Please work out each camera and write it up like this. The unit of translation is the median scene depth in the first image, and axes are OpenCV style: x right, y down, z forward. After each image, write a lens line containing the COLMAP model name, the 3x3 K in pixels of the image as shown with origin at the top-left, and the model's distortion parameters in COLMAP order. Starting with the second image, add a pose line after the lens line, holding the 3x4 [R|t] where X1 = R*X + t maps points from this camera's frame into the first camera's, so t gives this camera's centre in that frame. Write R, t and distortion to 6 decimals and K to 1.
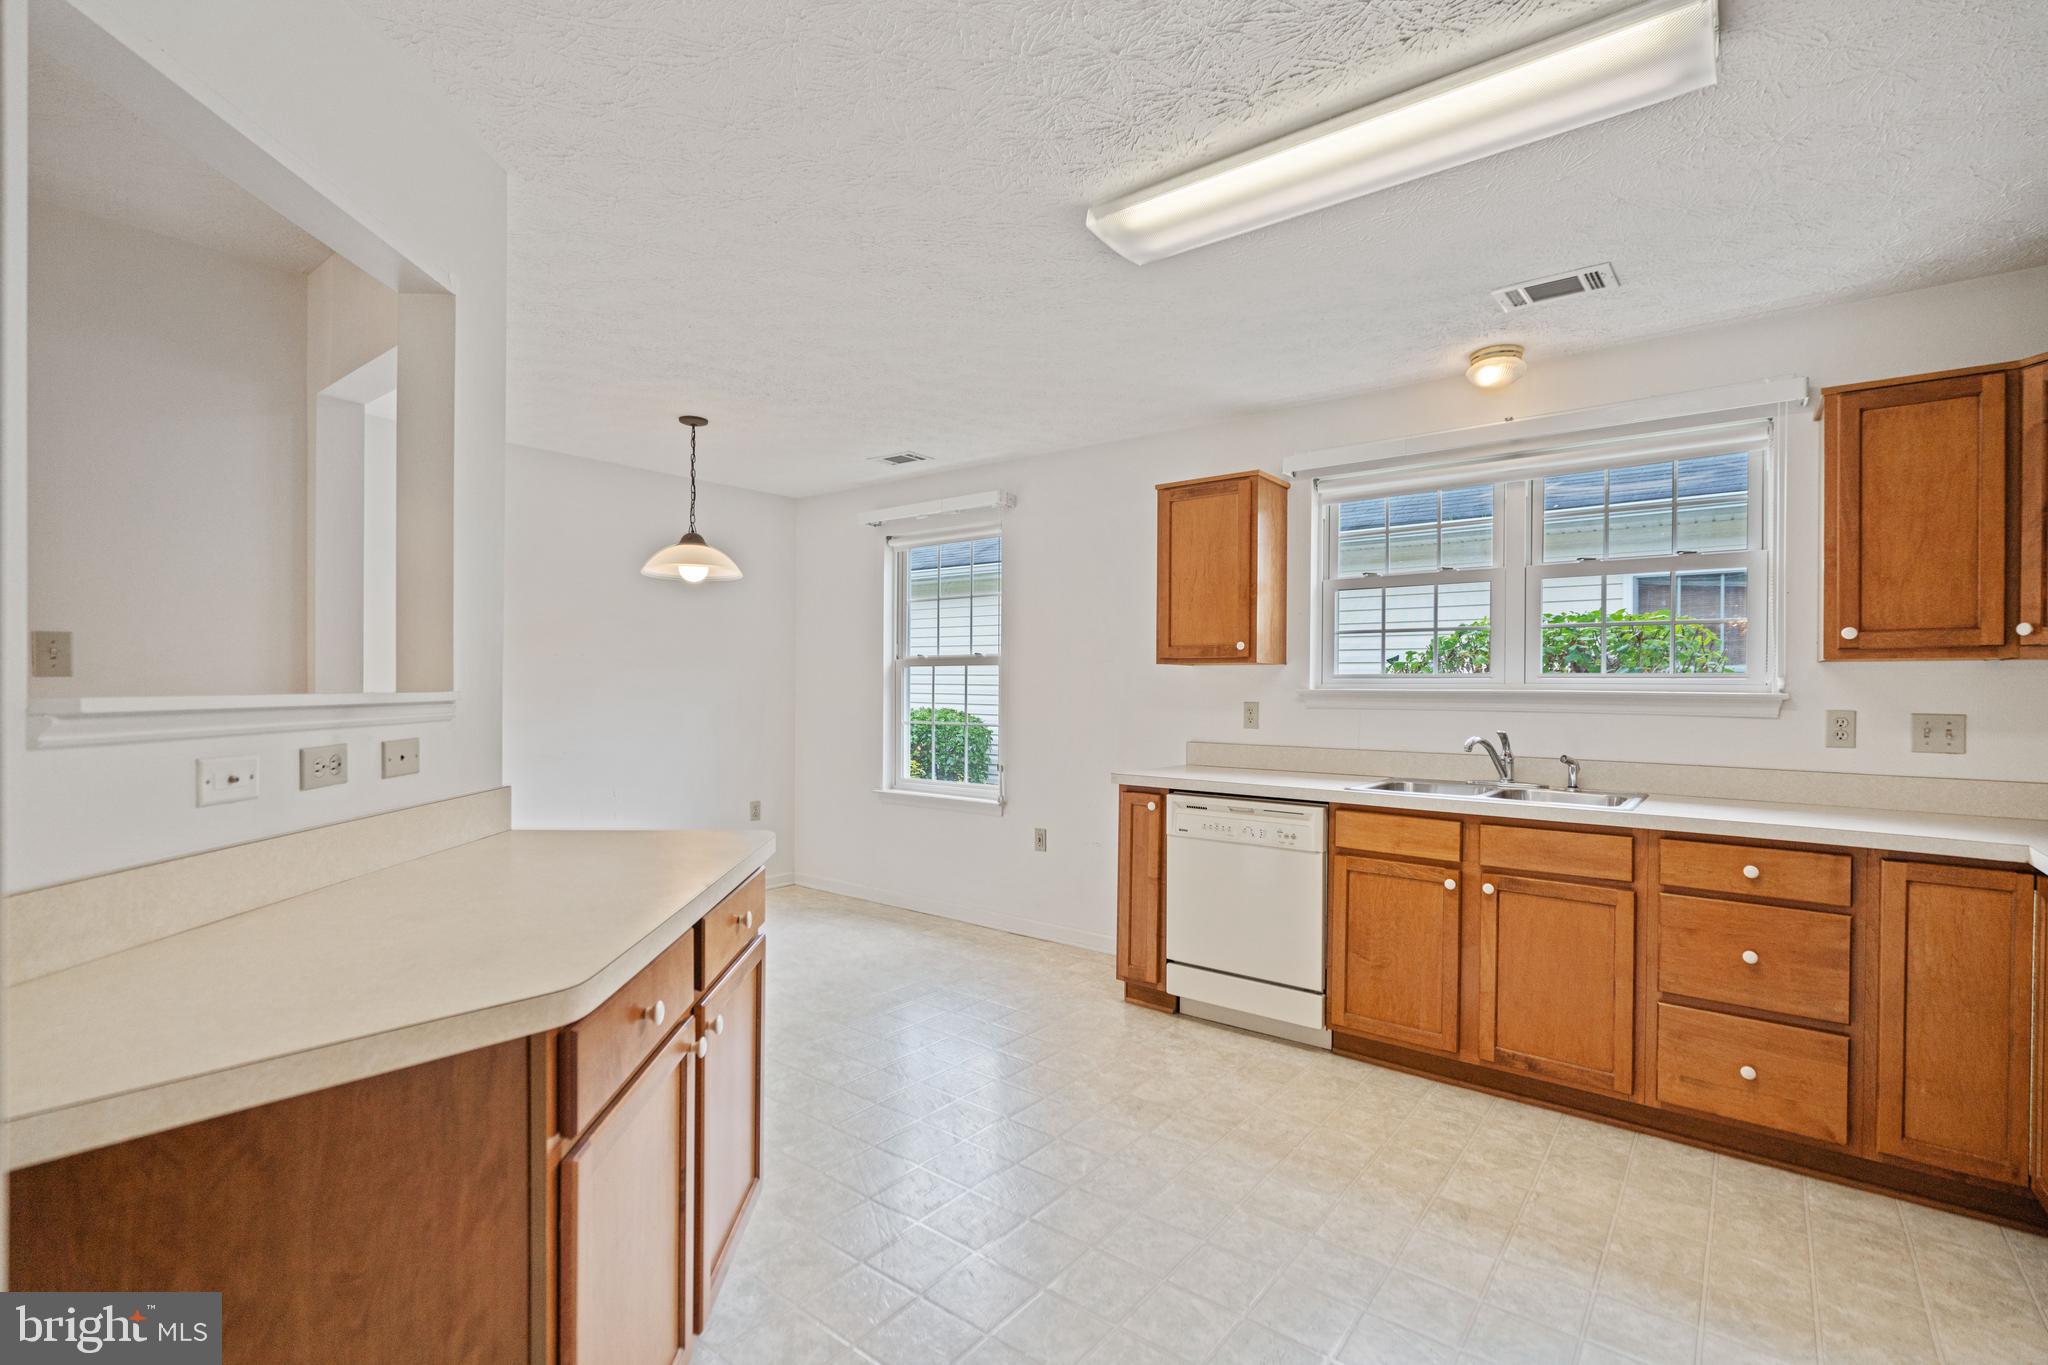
lens RADIAL K [[933.6, 0, 1015.5], [0, 933.6, 688.0], [0, 0, 1]] dist [0.000021, 0.000153]
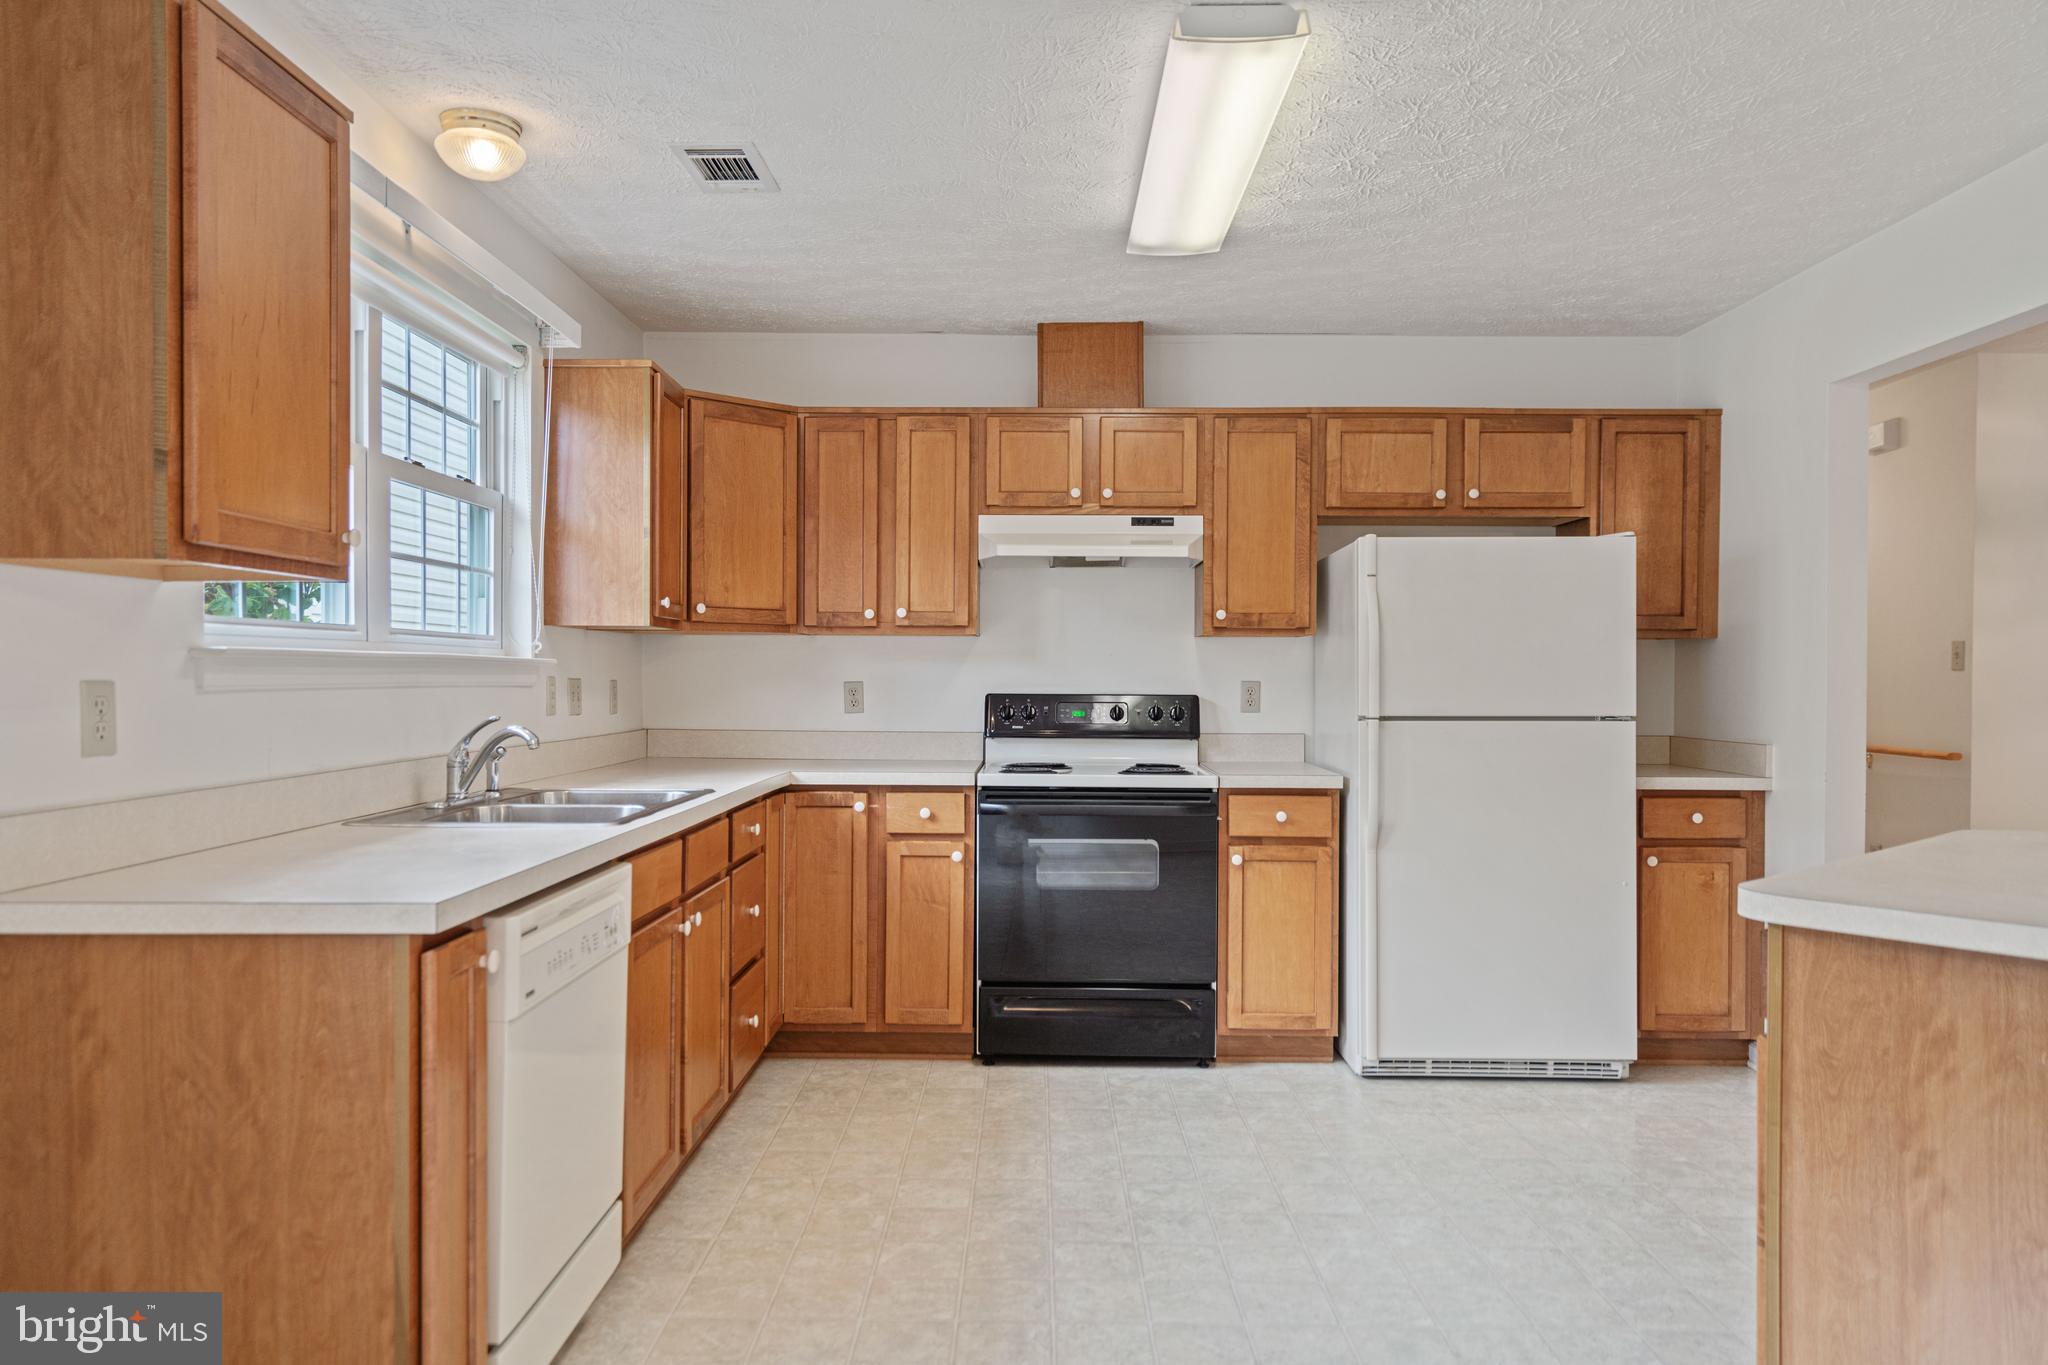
lens RADIAL K [[1349.8, 0, 1024.0], [0, 1349.8, 682.5], [0, 0, 1]] dist [0.000369, 0.000209]
pose [[-0.616417, -0.014123, 0.787293, -0.497391], [-0.006820, 0.999897, 0.012597, 0.009094], [-0.787390, 0.002395, -0.616450, 1.431873]]
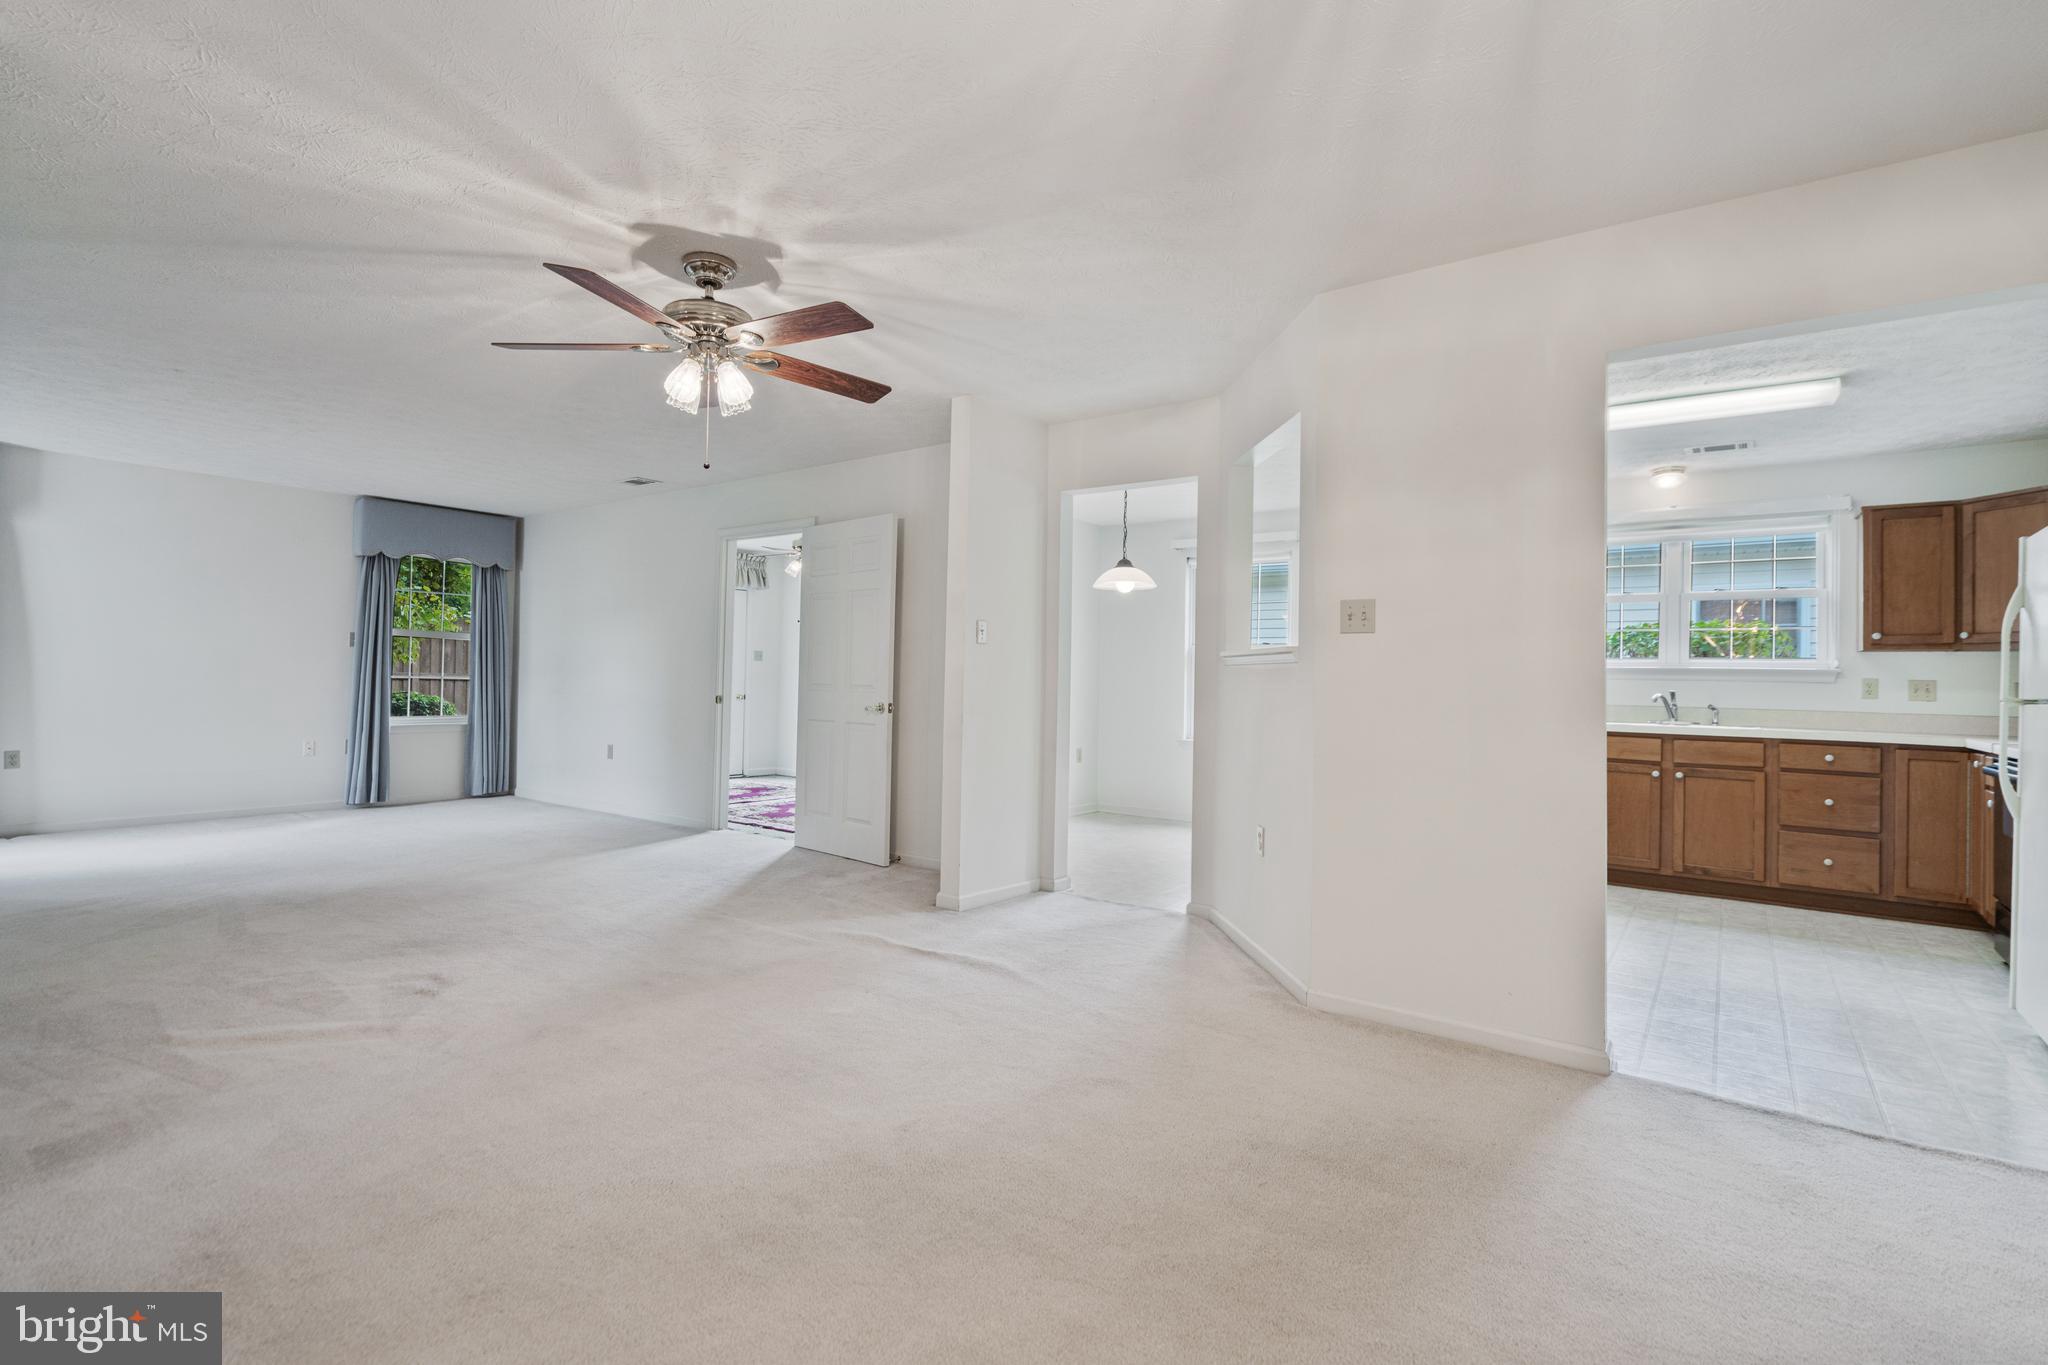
lens RADIAL K [[963.0, 0, 1021.4], [0, 963.0, 664.5], [0, 0, 1]] dist [0.002649, 0.000270]
pose [[0.999223, 0.015323, 0.036307, -0.813178], [-0.014558, 0.999668, -0.021256, 0.058767], [-0.036621, 0.020711, 0.999115, -0.796690]]
